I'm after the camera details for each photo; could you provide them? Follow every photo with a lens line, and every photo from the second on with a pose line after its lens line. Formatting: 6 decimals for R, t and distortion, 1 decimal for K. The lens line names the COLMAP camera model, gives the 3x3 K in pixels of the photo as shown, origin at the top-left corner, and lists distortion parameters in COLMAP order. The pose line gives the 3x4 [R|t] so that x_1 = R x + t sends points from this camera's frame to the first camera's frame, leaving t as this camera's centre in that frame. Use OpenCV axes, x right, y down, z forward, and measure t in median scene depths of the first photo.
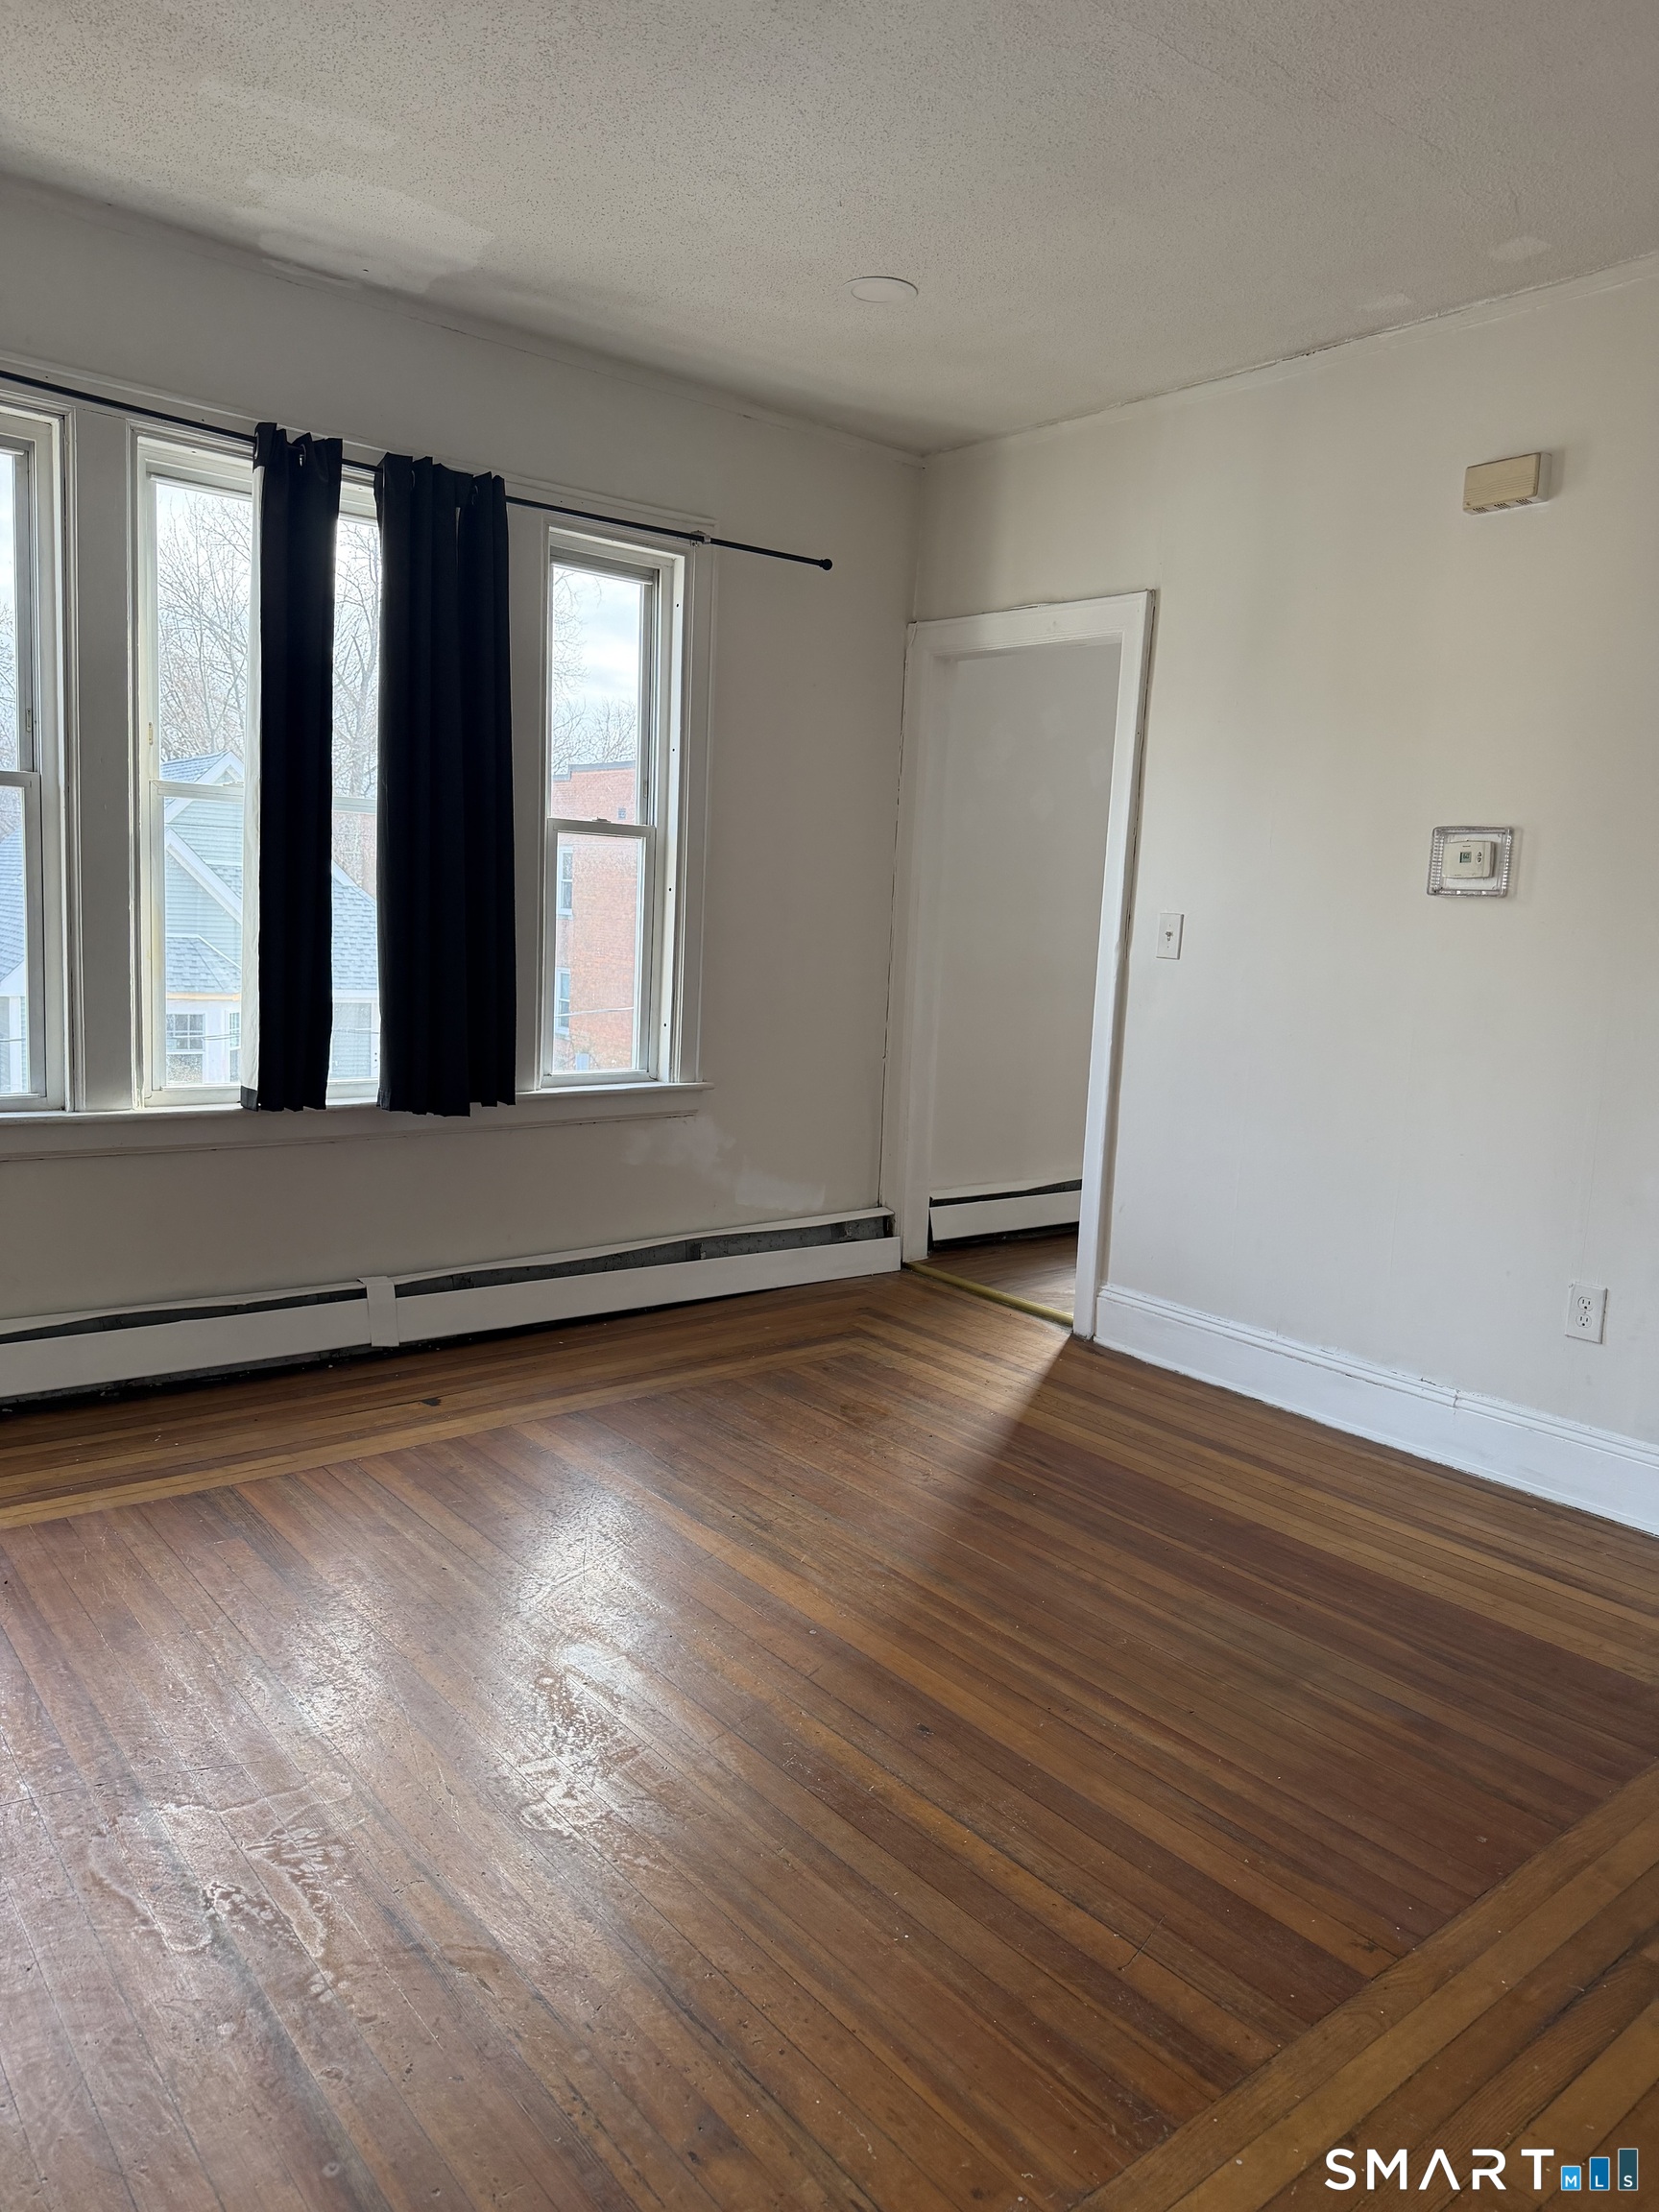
lens RADIAL K [[1556.1, 0, 811.4], [0, 1556.1, 1093.0], [0, 0, 1]] dist [0.038936, -0.056128]
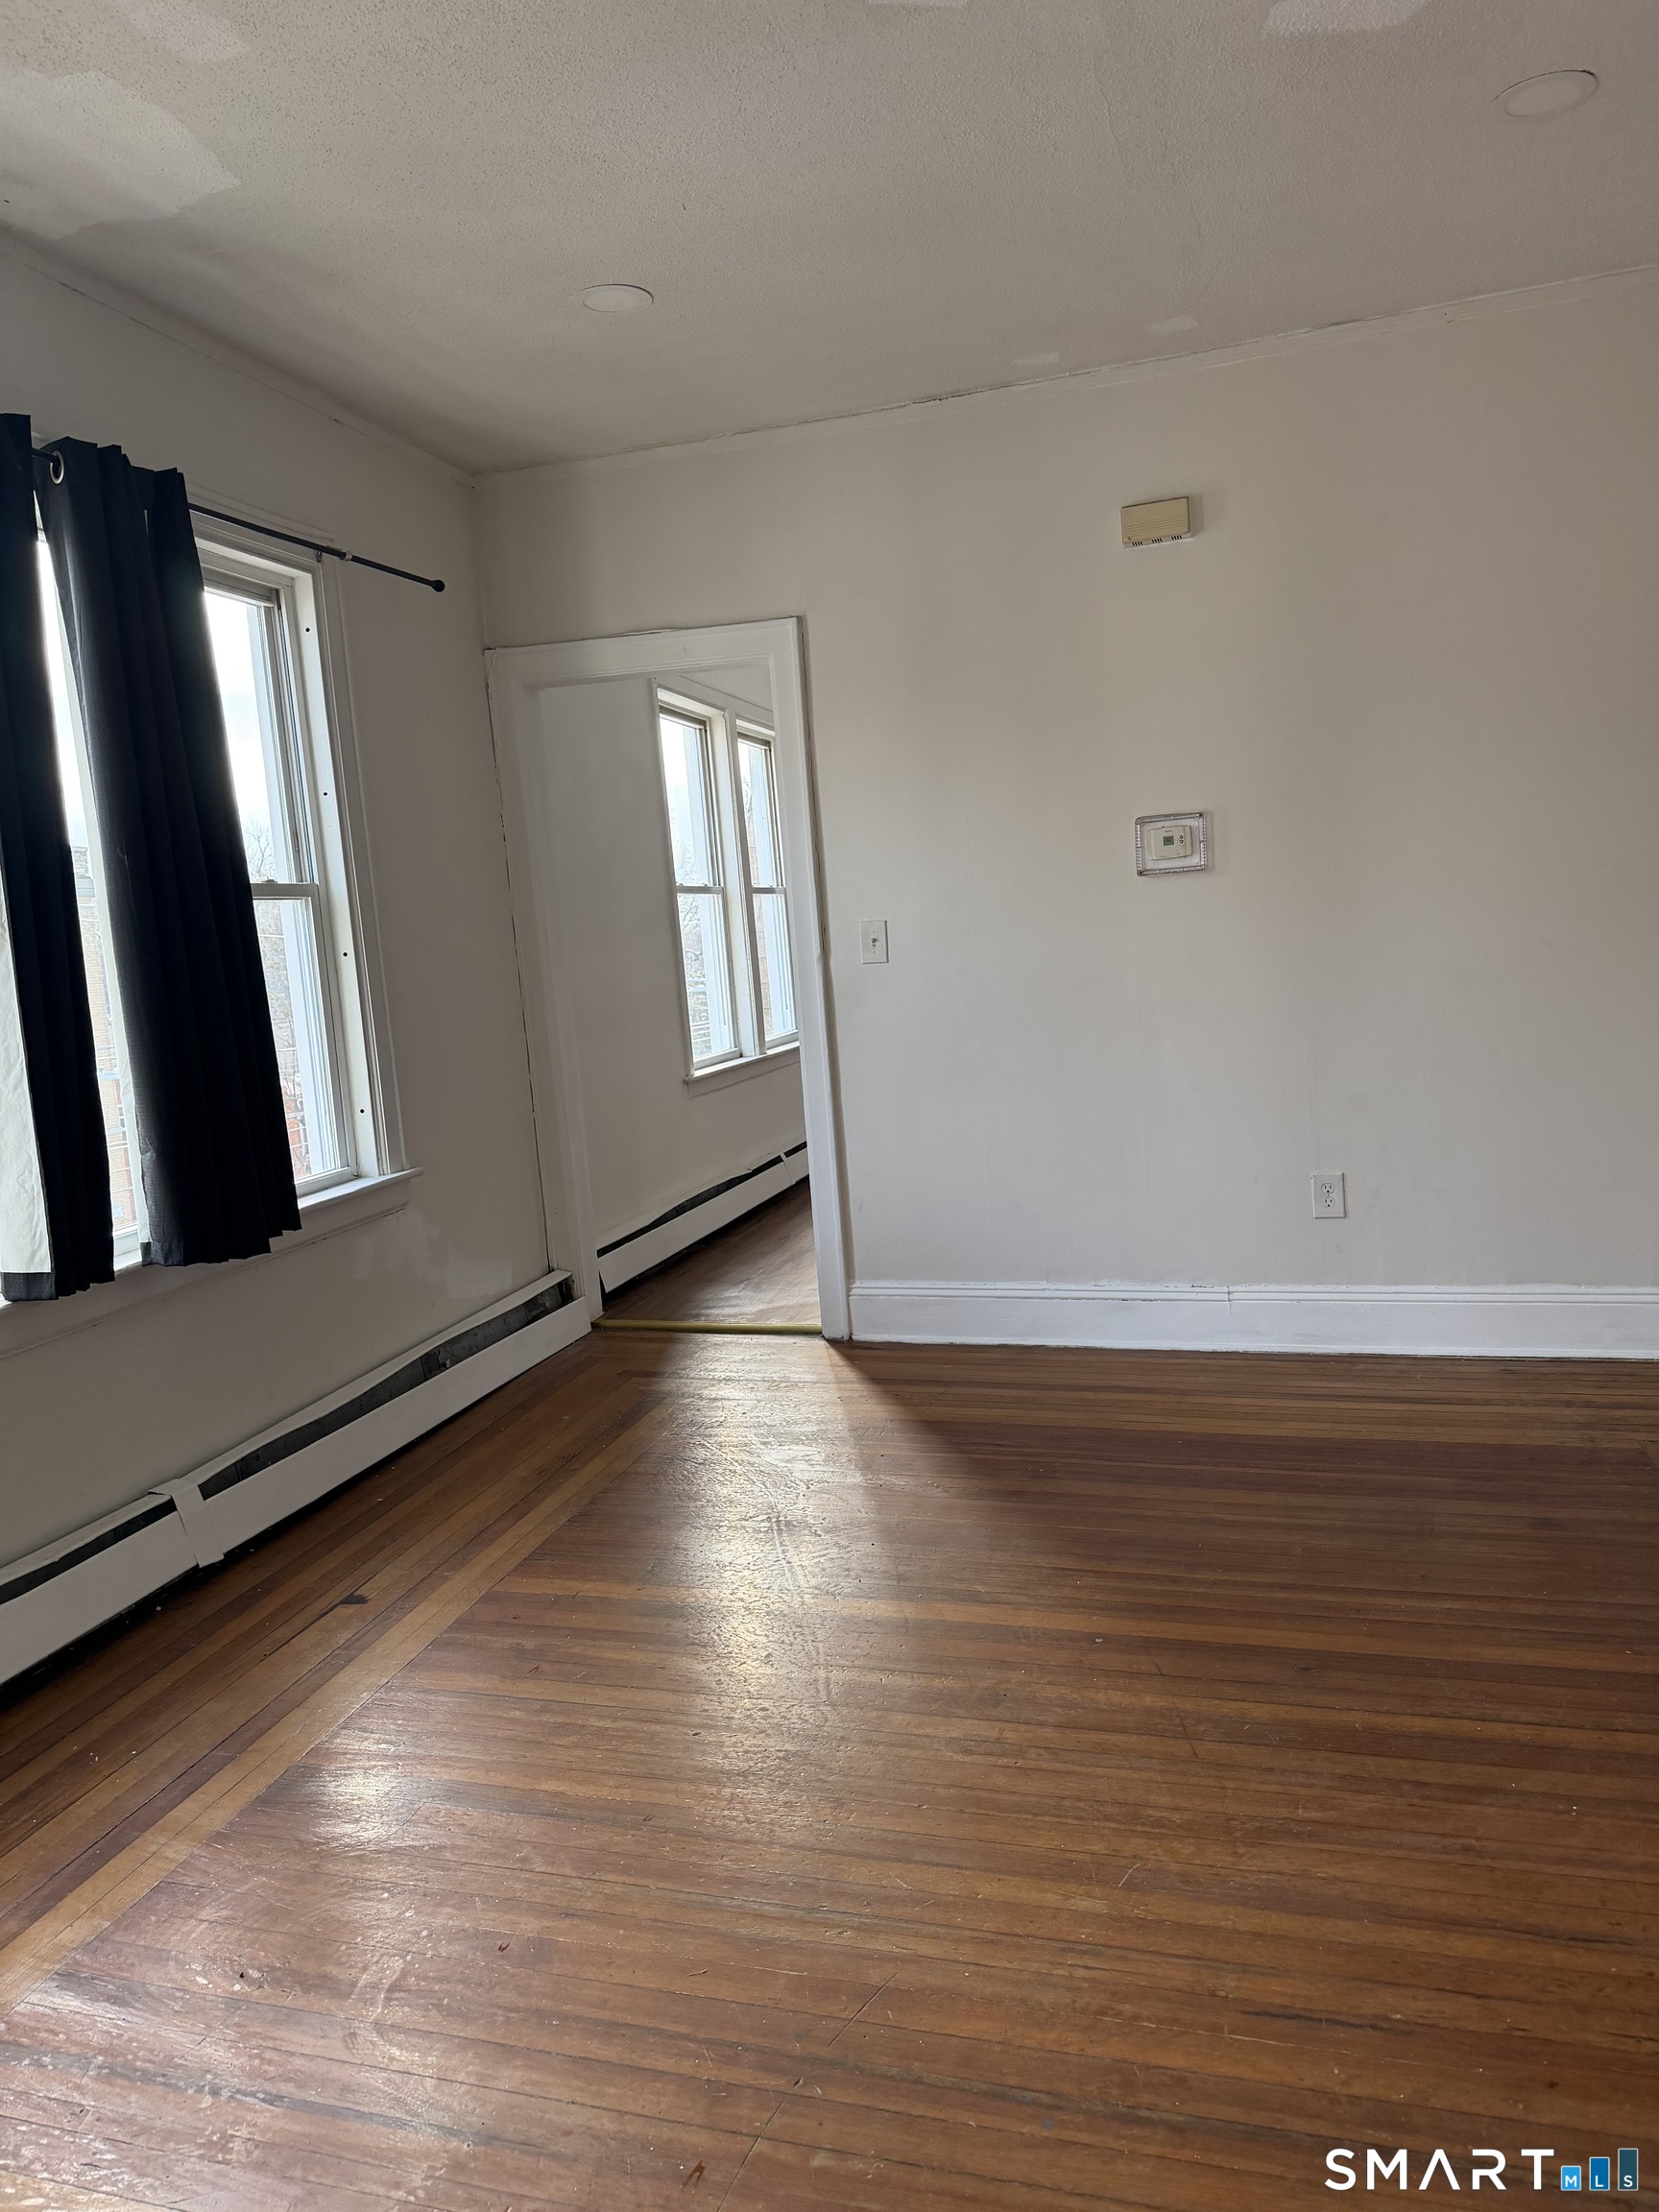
lens RADIAL K [[1556.1, 0, 837.6], [0, 1556.1, 1103.3], [0, 0, 1]] dist [0.038936, -0.056128]
pose [[0.819487, -0.170361, 0.547191, -0.443379], [0.178762, 0.983144, 0.038372, -0.044035], [-0.544504, 0.066372, 0.836128, 0.161624]]
